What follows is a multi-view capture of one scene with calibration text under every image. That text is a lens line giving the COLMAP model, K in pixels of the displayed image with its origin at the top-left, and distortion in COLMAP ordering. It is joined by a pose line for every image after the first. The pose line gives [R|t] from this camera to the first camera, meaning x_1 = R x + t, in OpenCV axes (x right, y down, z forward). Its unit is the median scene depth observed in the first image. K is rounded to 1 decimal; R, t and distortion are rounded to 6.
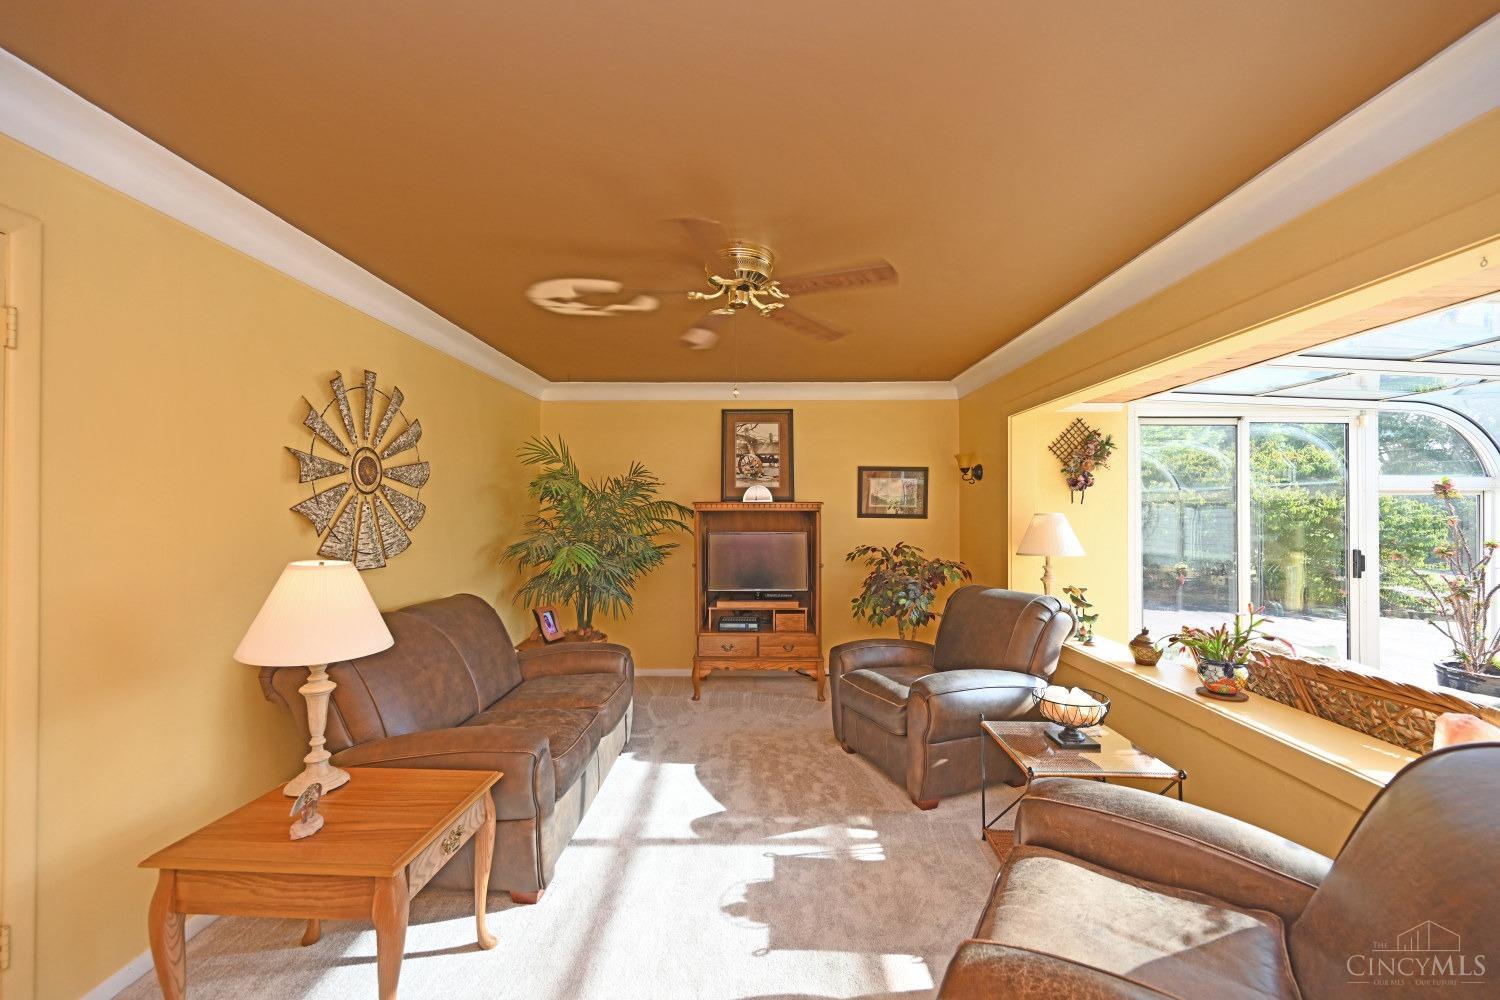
lens RADIAL K [[597.3, 0, 752.1], [0, 597.3, 501.8], [0, 0, 1]] dist [-0.000707, -0.000138]
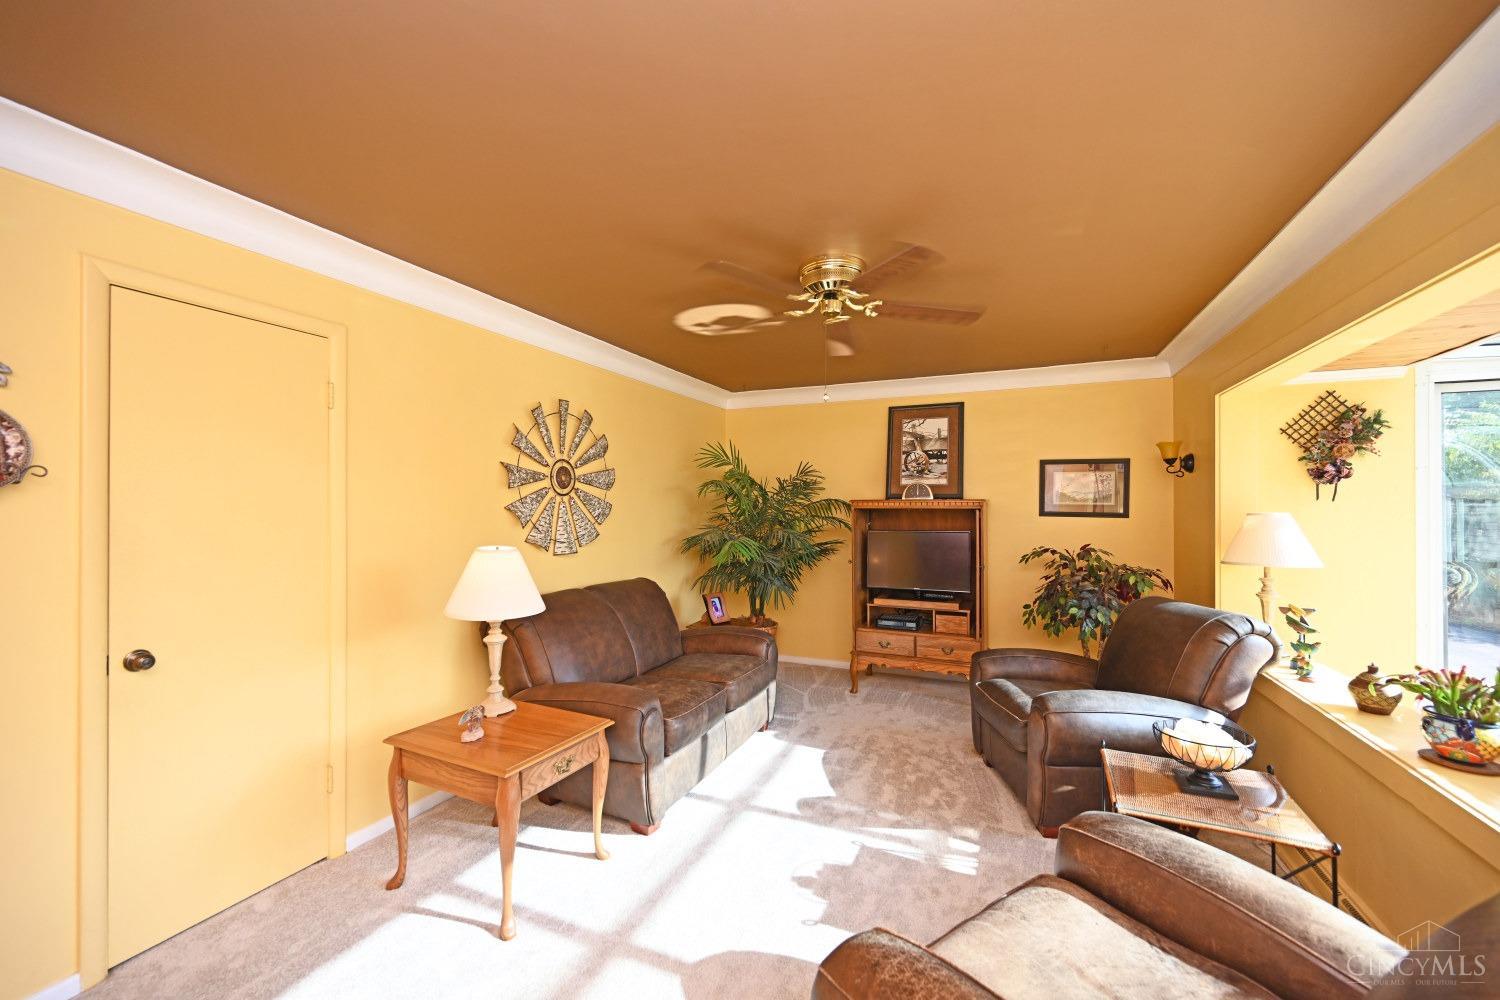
lens RADIAL K [[597.3, 0, 752.1], [0, 597.3, 501.8], [0, 0, 1]] dist [-0.000707, -0.000138]
pose [[0.917792, -0.002571, -0.397053, 0.230106], [0.005142, 0.999972, 0.005409, -0.004682], [0.397028, -0.007006, 0.917780, -0.013439]]
